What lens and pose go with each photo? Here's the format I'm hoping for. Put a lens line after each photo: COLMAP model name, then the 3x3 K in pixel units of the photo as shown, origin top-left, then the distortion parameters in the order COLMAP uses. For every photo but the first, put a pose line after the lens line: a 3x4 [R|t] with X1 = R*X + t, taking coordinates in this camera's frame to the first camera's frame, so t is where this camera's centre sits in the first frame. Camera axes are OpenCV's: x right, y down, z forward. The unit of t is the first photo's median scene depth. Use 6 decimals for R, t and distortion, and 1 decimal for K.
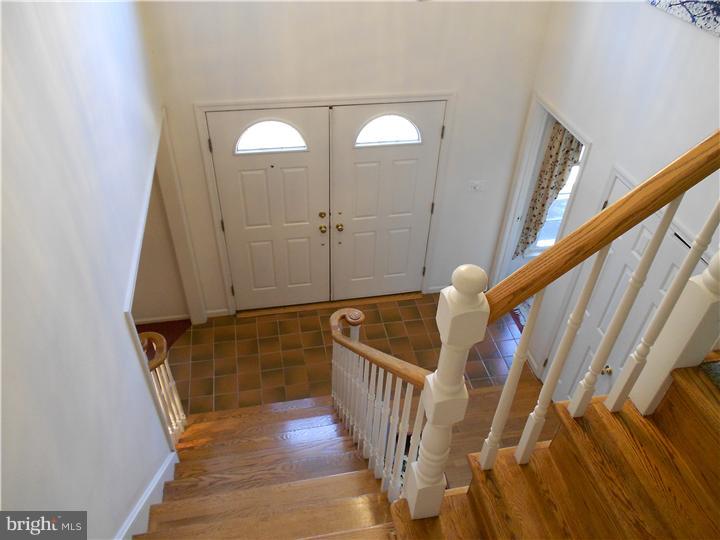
lens RADIAL K [[547.5, 0, 360.0], [0, 547.5, 270.0], [0, 0, 1]] dist [-0.013472, -0.005719]
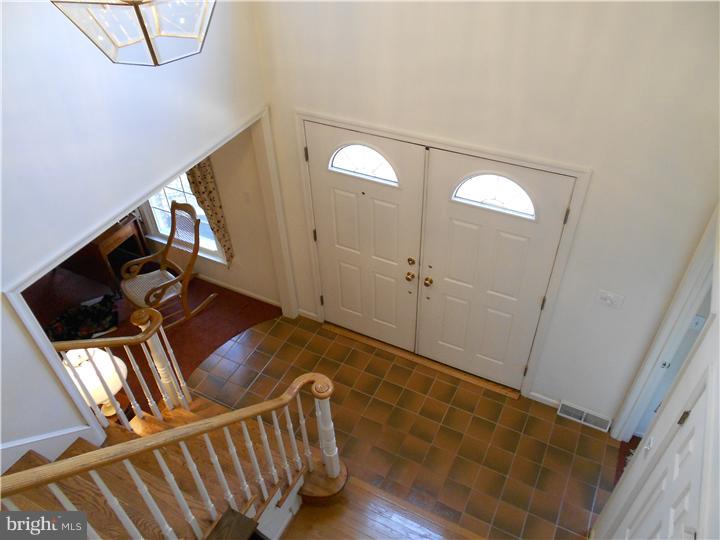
lens RADIAL K [[547.5, 0, 360.0], [0, 547.5, 270.0], [0, 0, 1]] dist [-0.013472, -0.005719]
pose [[0.785143, 0.362307, -0.502279, 0.336716], [-0.351544, 0.928426, 0.120179, -0.177840], [0.509871, 0.082215, 0.856313, 0.229329]]
